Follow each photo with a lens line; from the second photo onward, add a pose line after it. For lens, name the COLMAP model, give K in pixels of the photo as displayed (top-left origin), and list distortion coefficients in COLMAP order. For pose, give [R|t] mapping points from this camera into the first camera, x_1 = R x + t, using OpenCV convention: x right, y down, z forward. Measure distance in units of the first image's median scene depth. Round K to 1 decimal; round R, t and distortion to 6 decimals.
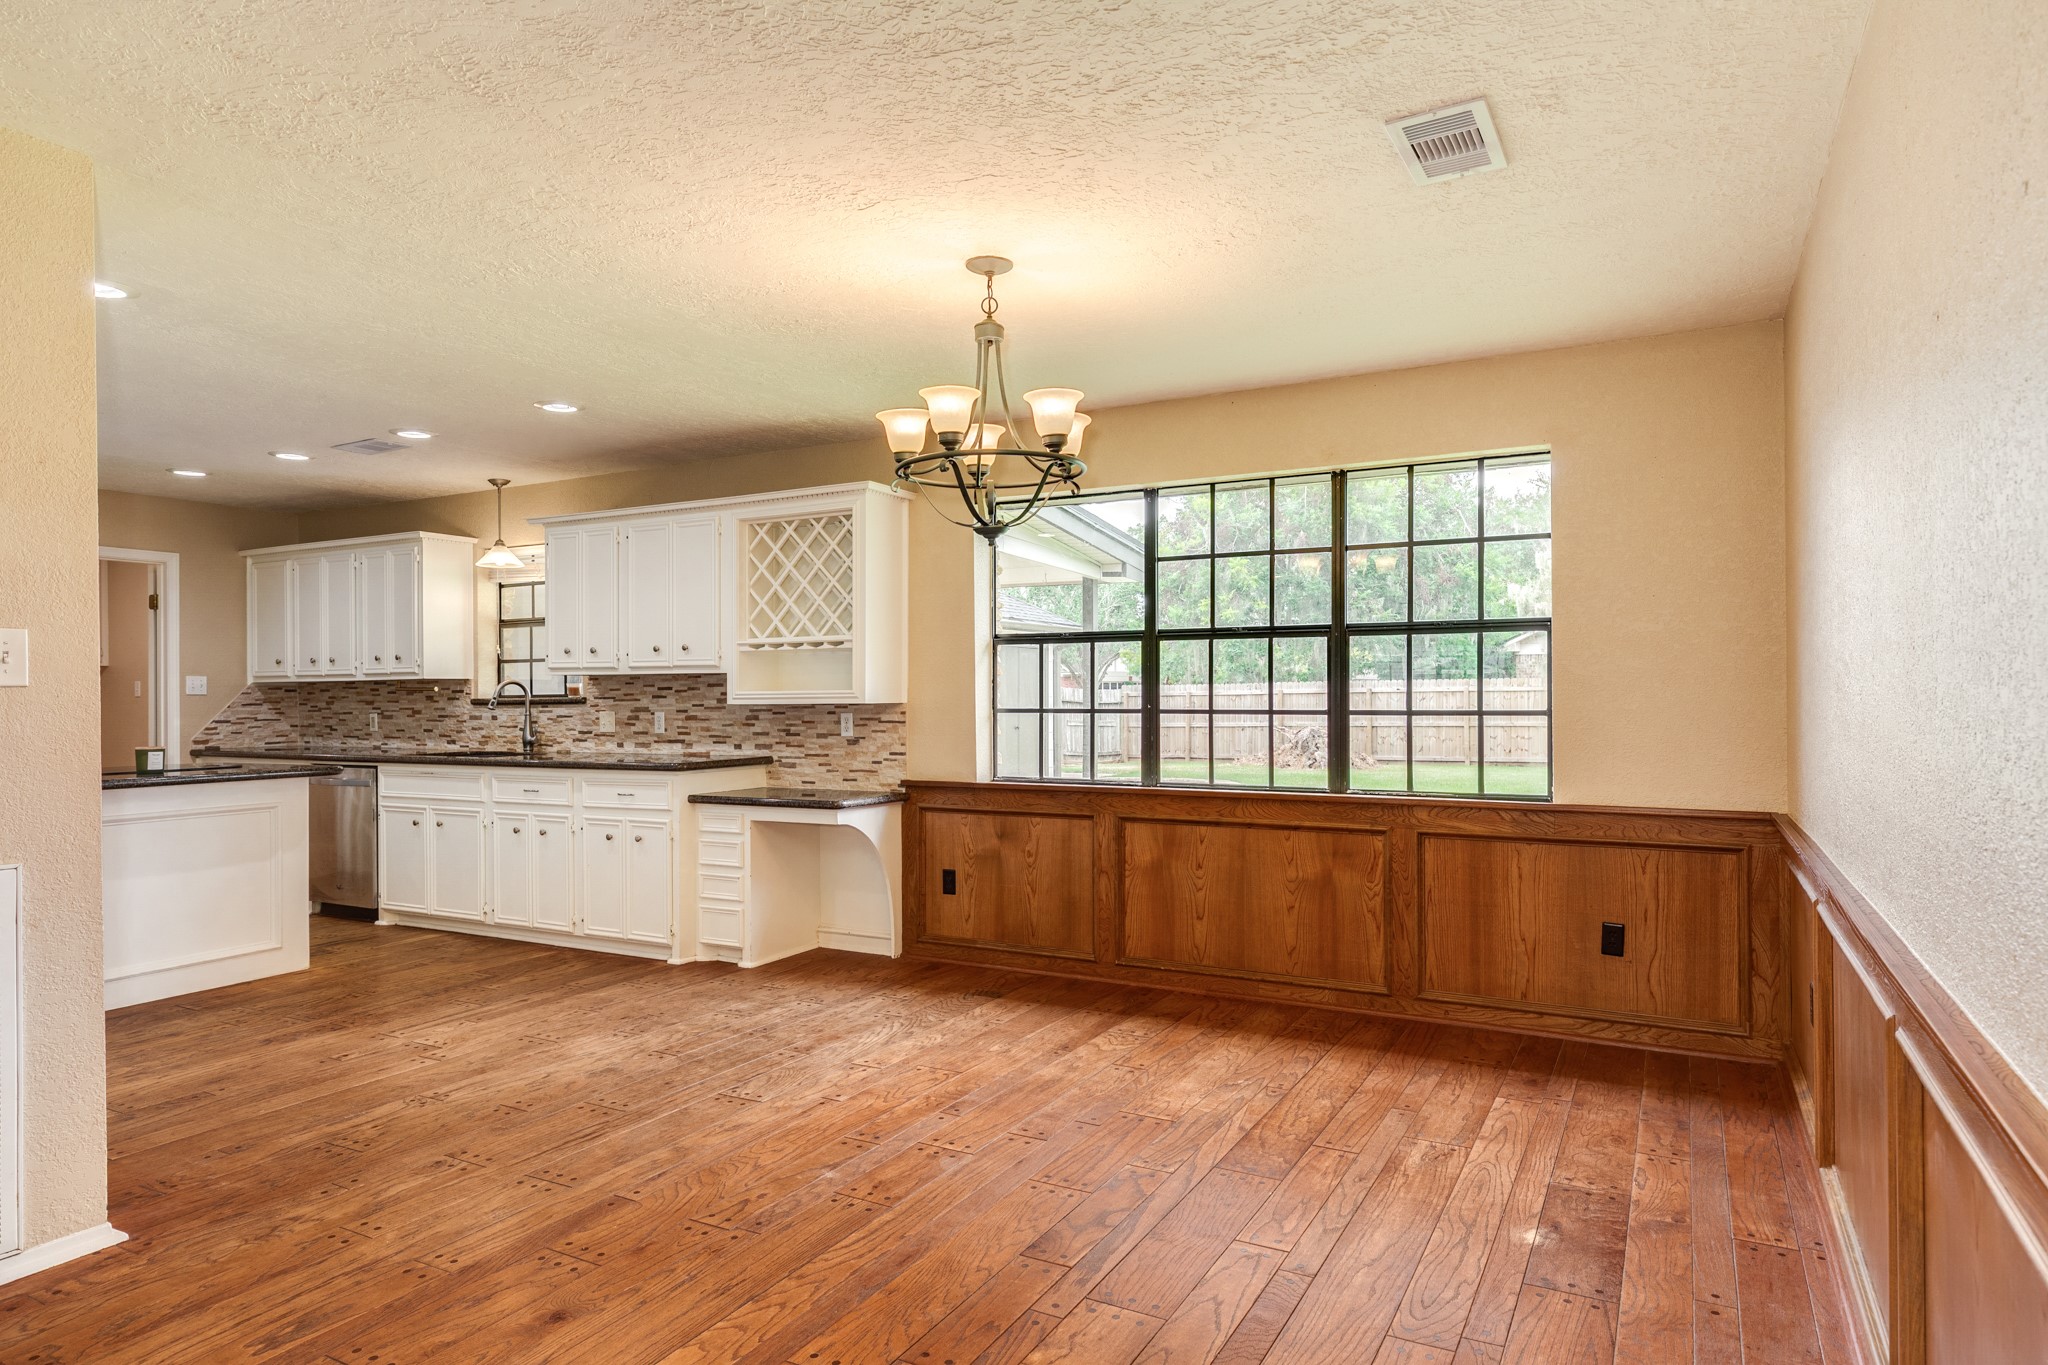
lens RADIAL K [[1171.6, 0, 1082.5], [0, 1171.6, 688.8], [0, 0, 1]] dist [0.002277, 0.000226]
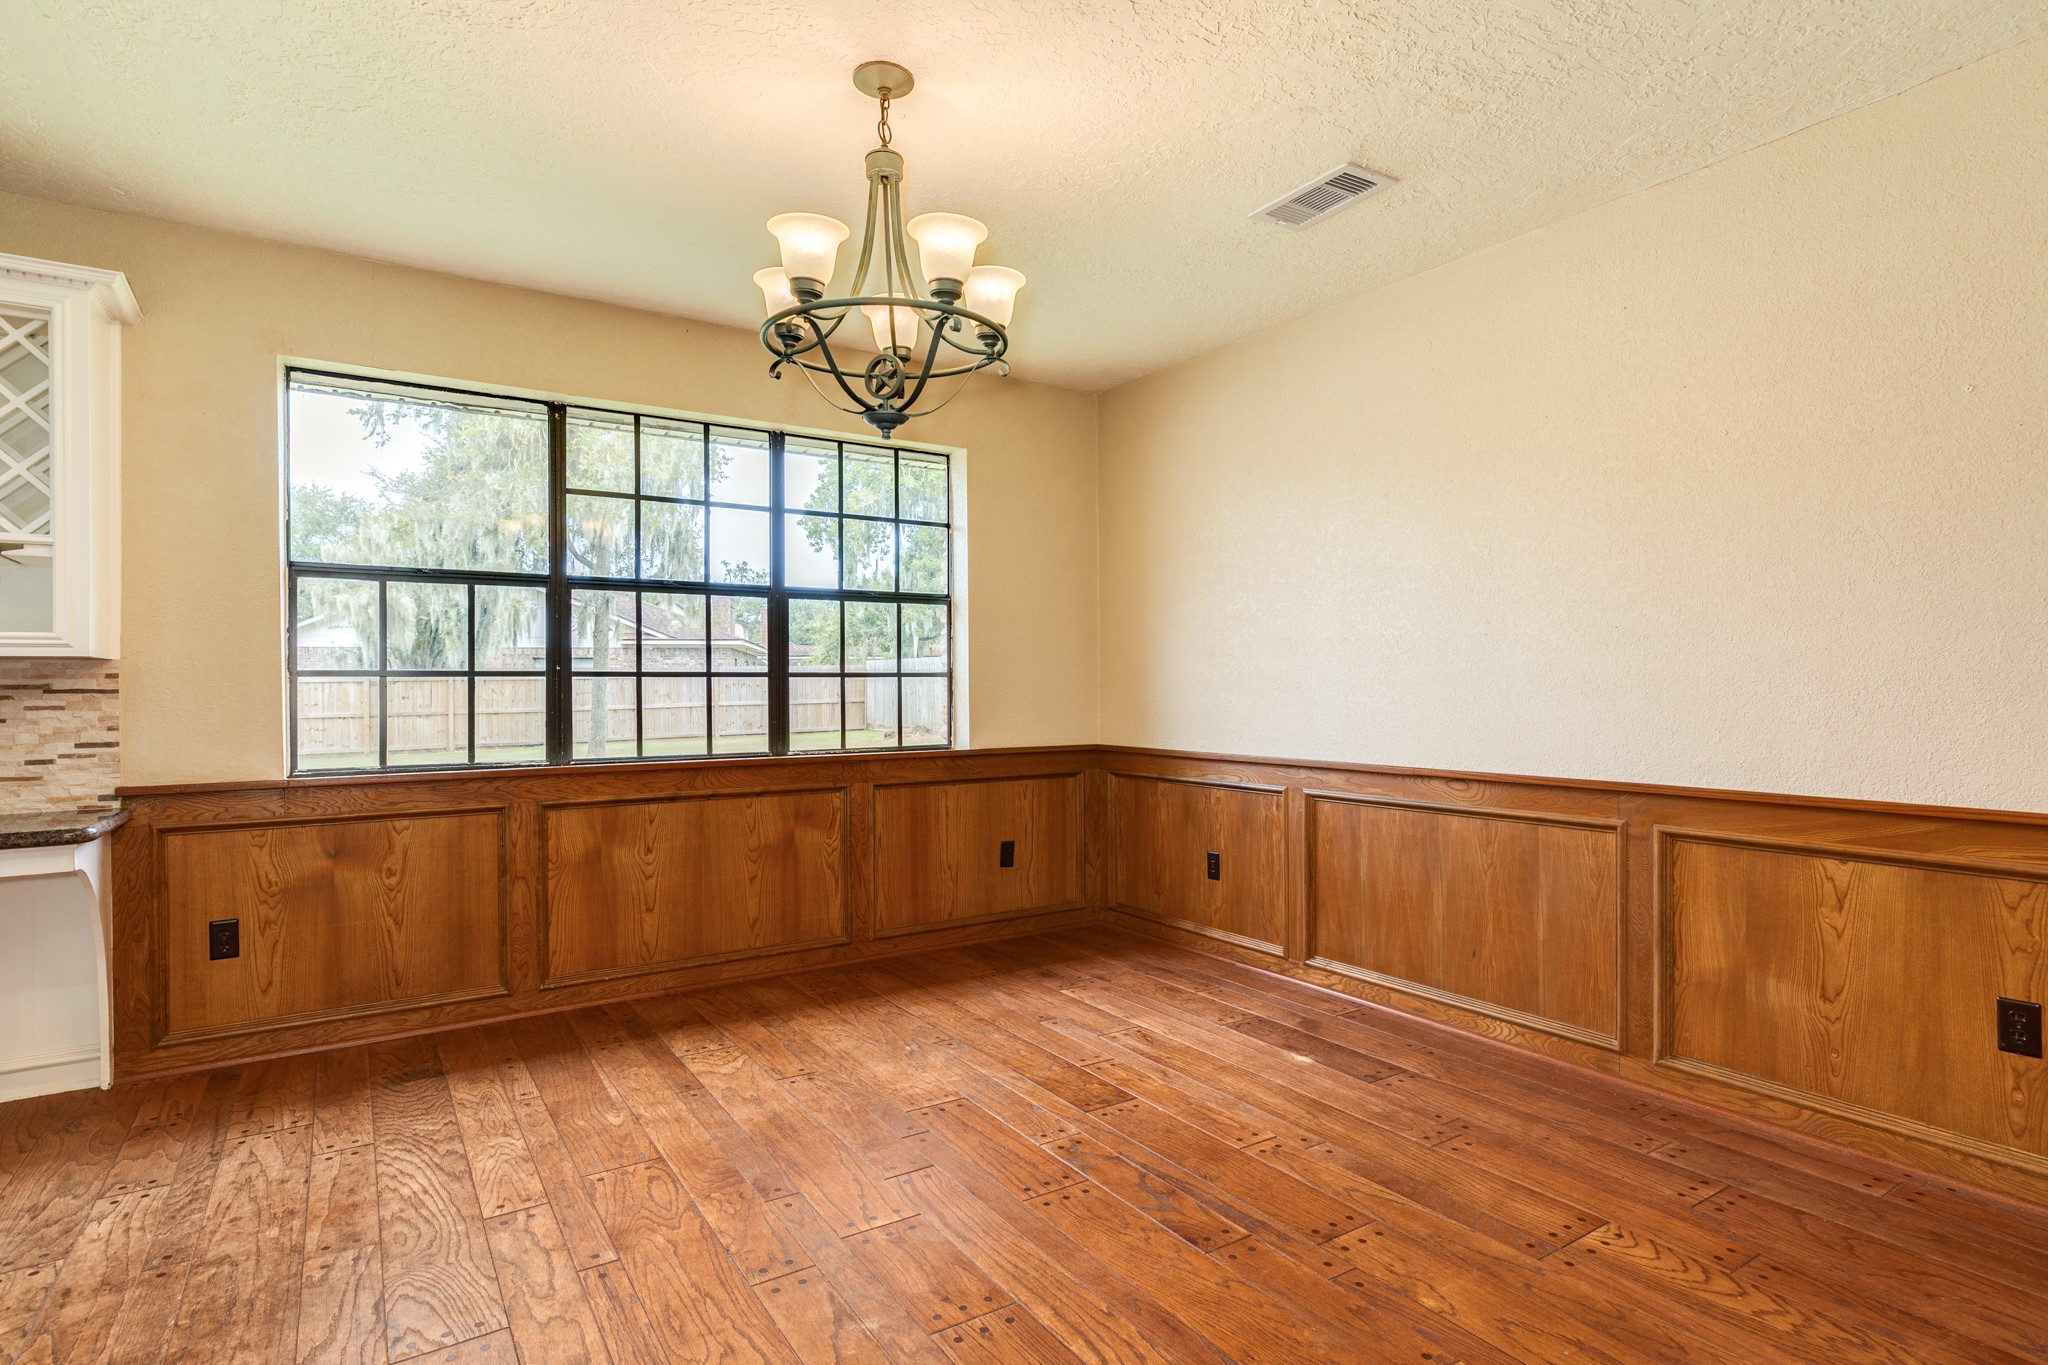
lens RADIAL K [[1021.0, 0, 973.0], [0, 1021.0, 686.4], [0, 0, 1]] dist [-0.000927, 0.000091]
pose [[0.510530, 0.000279, 0.859860, -0.454410], [0.000120, 1.000000, -0.000396, 0.031558], [-0.859860, 0.000306, 0.510530, 0.428257]]
